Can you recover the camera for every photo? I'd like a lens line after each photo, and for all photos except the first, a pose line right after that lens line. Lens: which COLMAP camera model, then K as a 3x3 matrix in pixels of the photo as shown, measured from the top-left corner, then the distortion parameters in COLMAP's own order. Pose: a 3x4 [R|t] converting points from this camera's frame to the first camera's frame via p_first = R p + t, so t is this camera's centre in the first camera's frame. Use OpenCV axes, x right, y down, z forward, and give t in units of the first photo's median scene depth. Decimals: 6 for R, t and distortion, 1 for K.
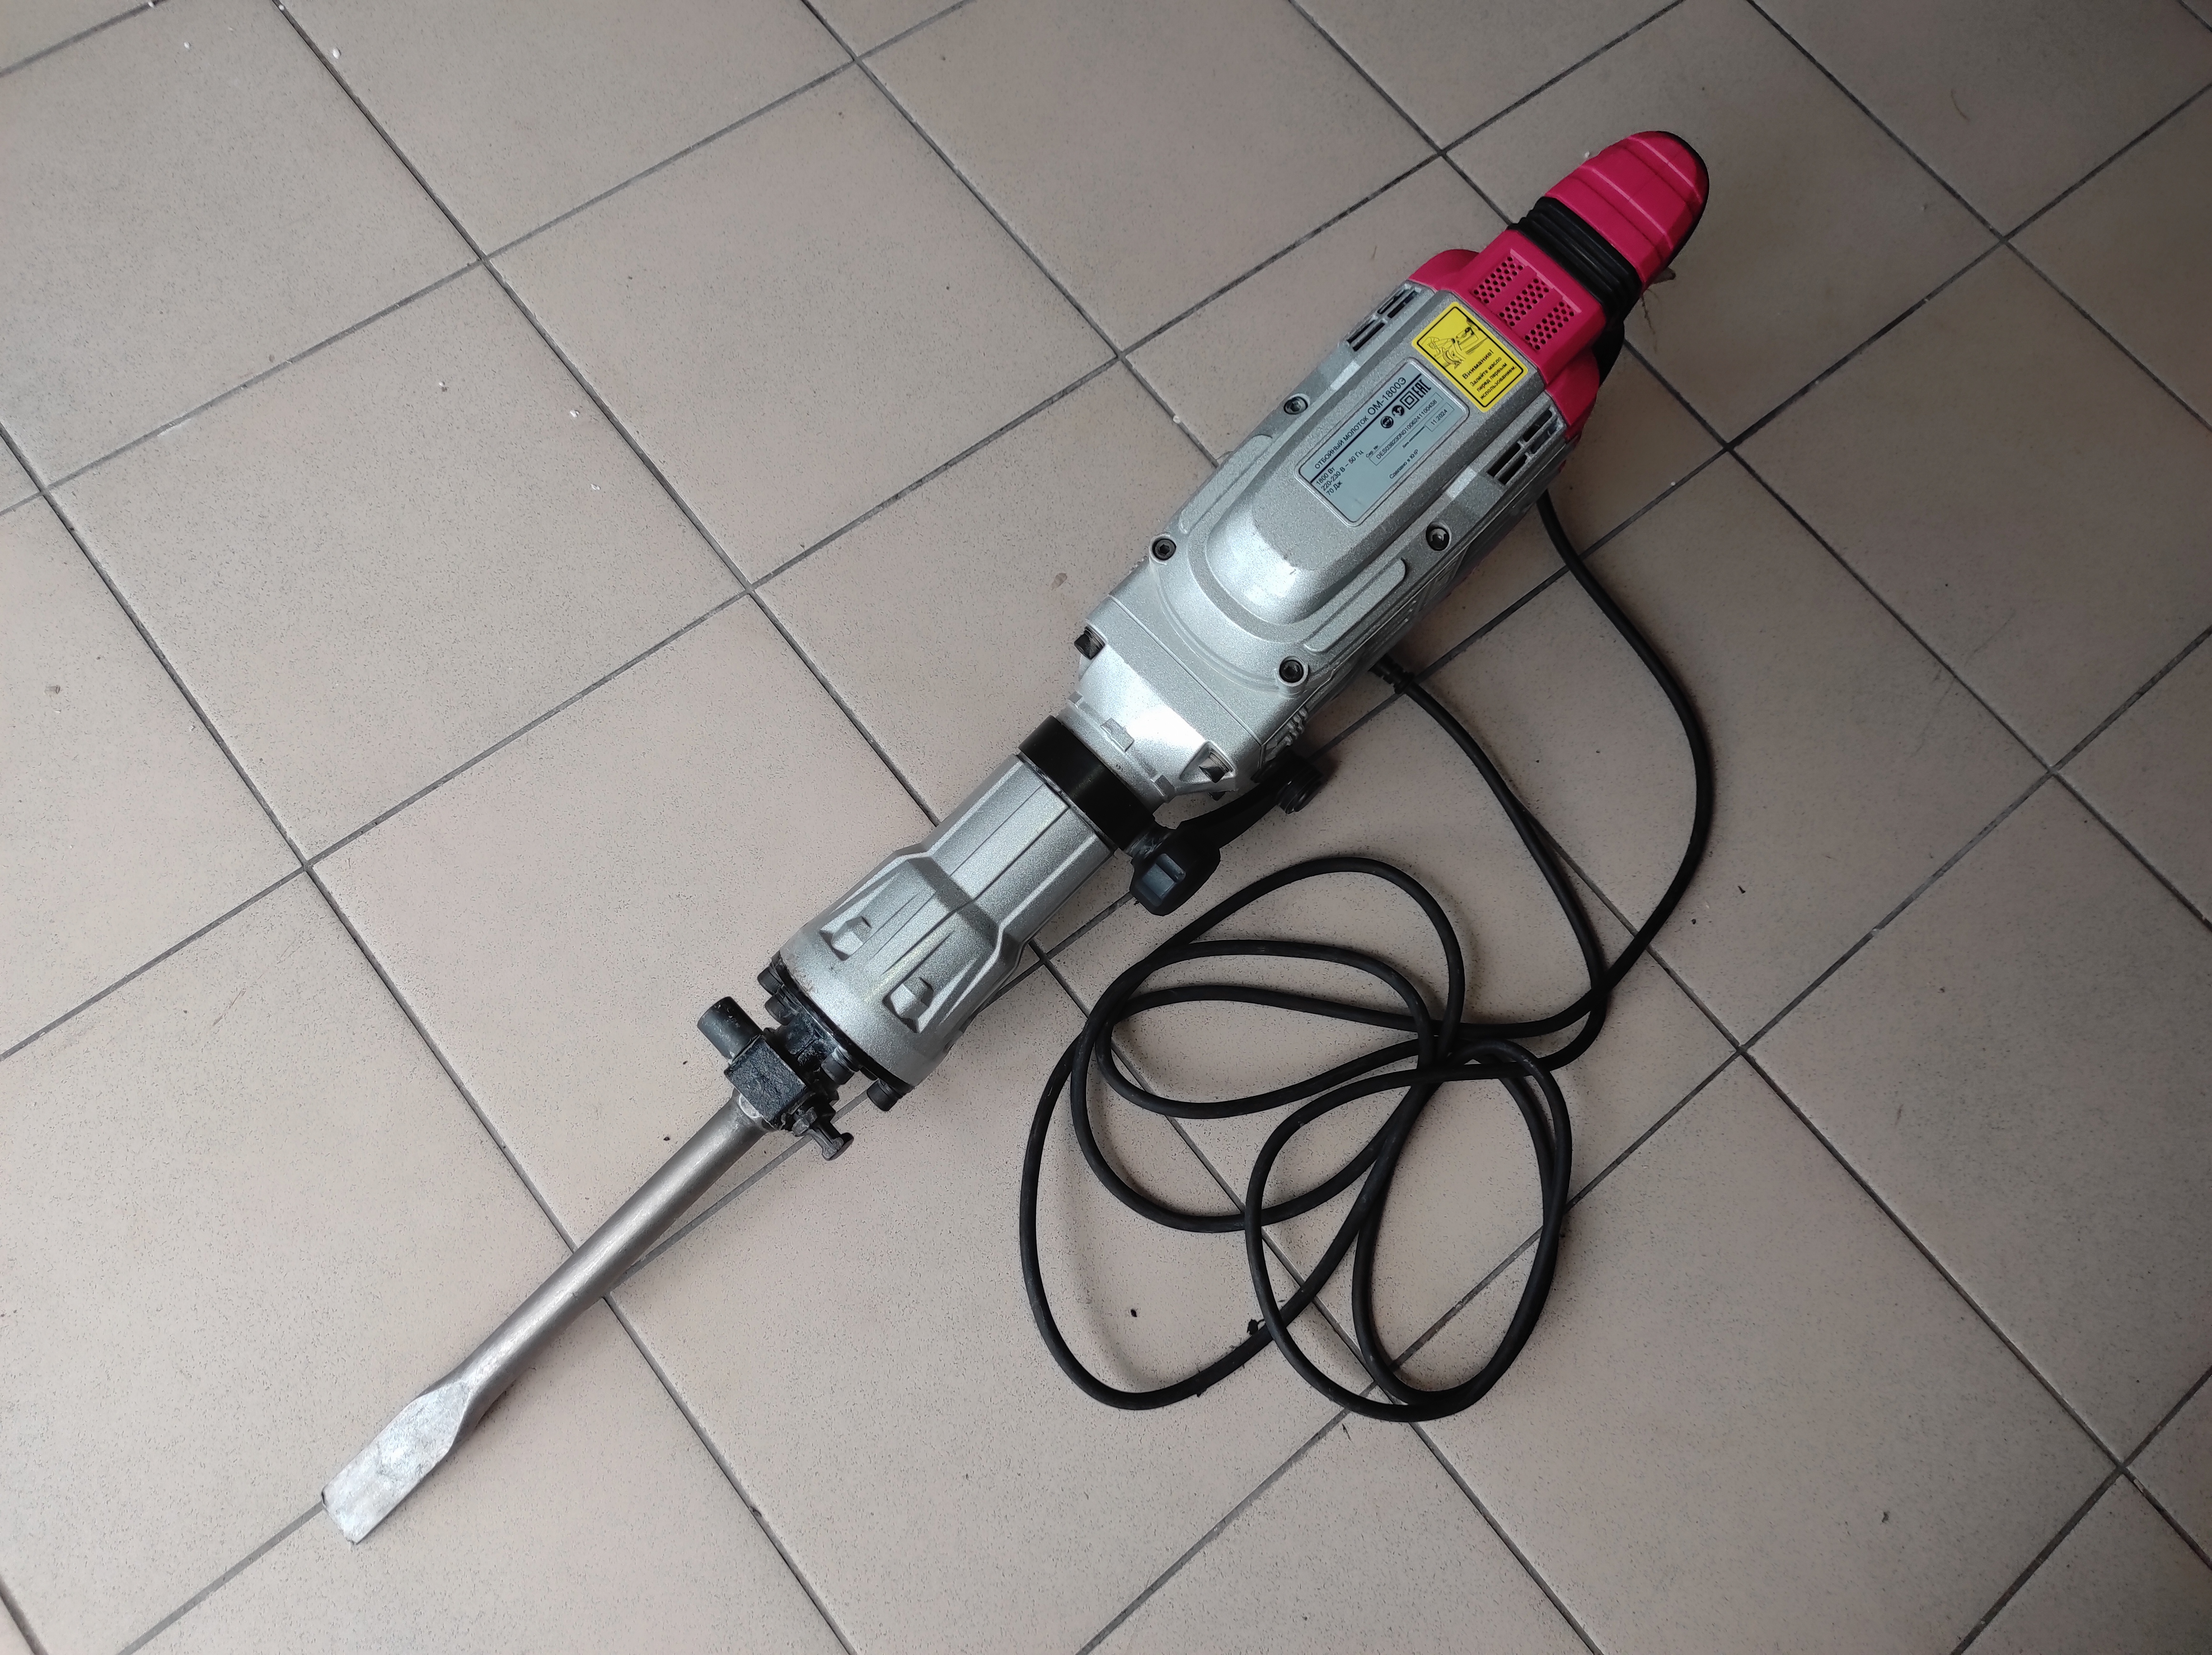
lens RADIAL K [[1634.2, 0, 1106.0], [0, 1634.2, 827.5], [0, 0, 1]] dist [0.008986, -0.008764]
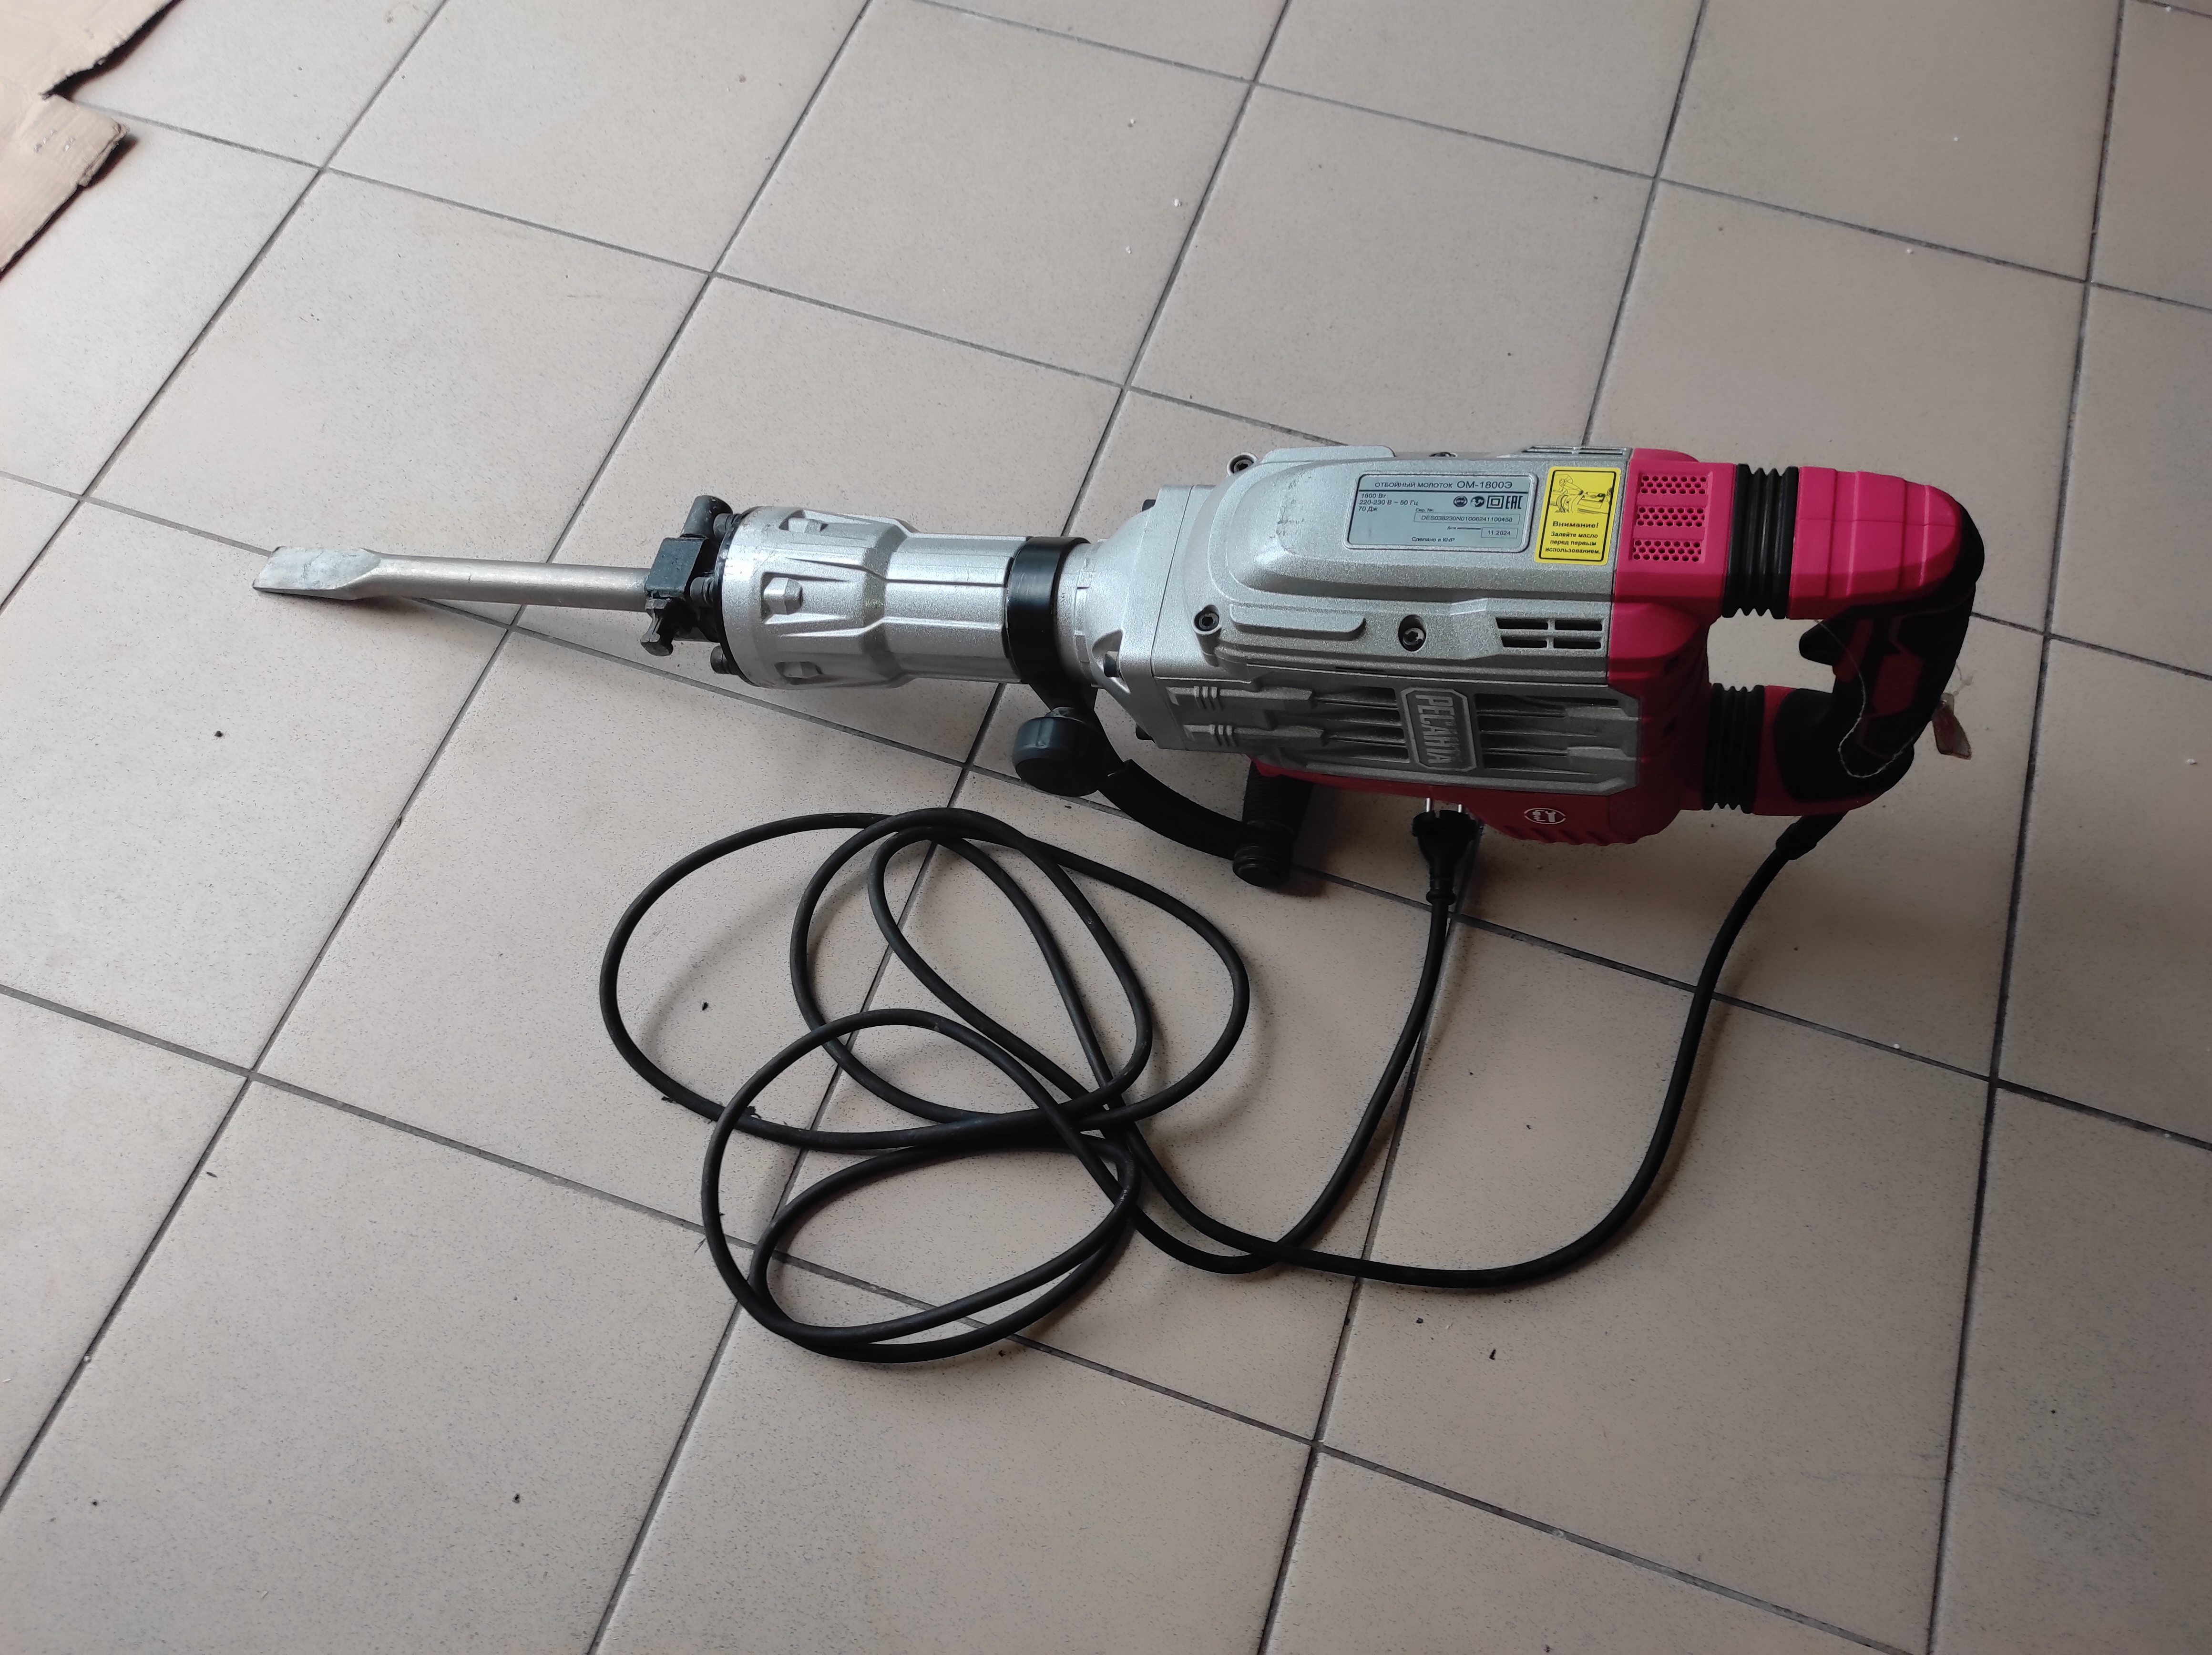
lens RADIAL K [[1634.2, 0, 1106.0], [0, 1634.2, 827.5], [0, 0, 1]] dist [0.008986, -0.008764]
pose [[0.534839, 0.722624, -0.437907, 0.471060], [-0.780514, 0.621032, 0.071530, -0.034360], [0.323643, 0.303536, 0.896170, 0.129836]]
